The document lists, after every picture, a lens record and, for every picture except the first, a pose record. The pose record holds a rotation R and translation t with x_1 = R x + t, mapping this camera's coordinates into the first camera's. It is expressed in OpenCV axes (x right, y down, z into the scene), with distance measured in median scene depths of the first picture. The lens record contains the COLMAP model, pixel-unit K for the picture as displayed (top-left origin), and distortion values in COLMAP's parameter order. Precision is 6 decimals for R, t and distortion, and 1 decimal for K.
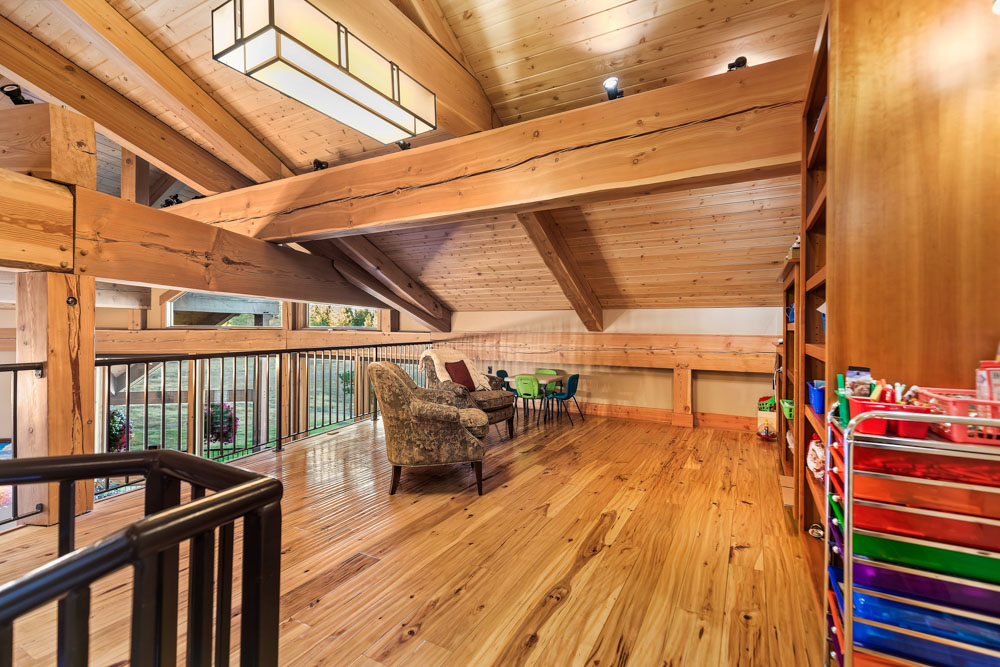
lens RADIAL K [[456.1, 0, 502.0], [0, 456.1, 328.7], [0, 0, 1]] dist [0.011395, -0.001931]
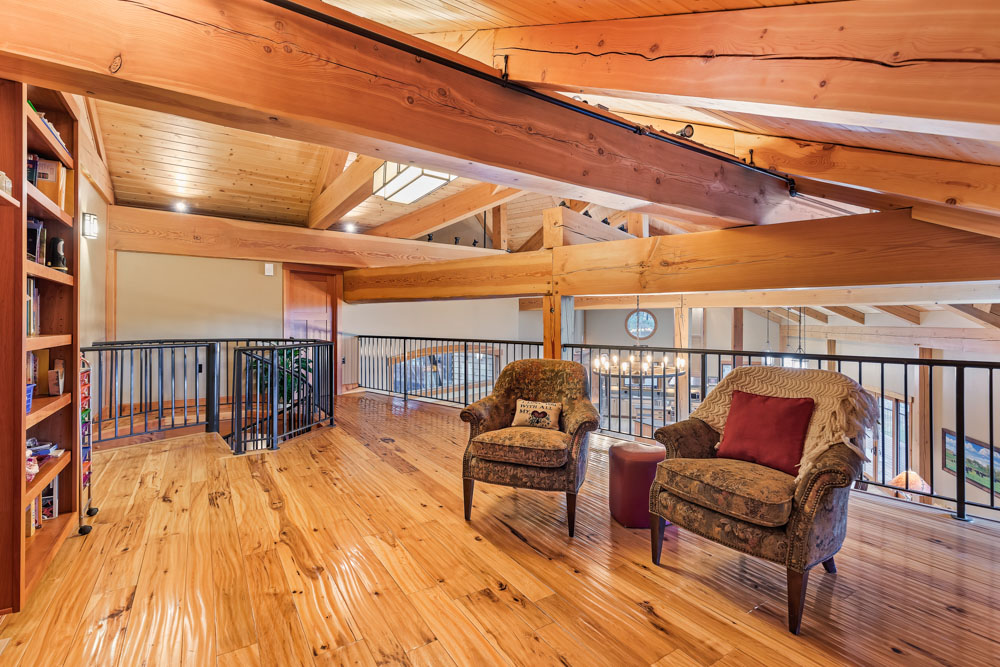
lens RADIAL K [[456.1, 0, 501.8], [0, 456.1, 326.4], [0, 0, 1]] dist [0.011395, -0.001931]
pose [[-0.468612, 0.000740, -0.883404, 0.822145], [-0.006926, 0.999966, 0.004512, -0.001884], [0.883377, 0.008233, -0.468591, 1.764058]]
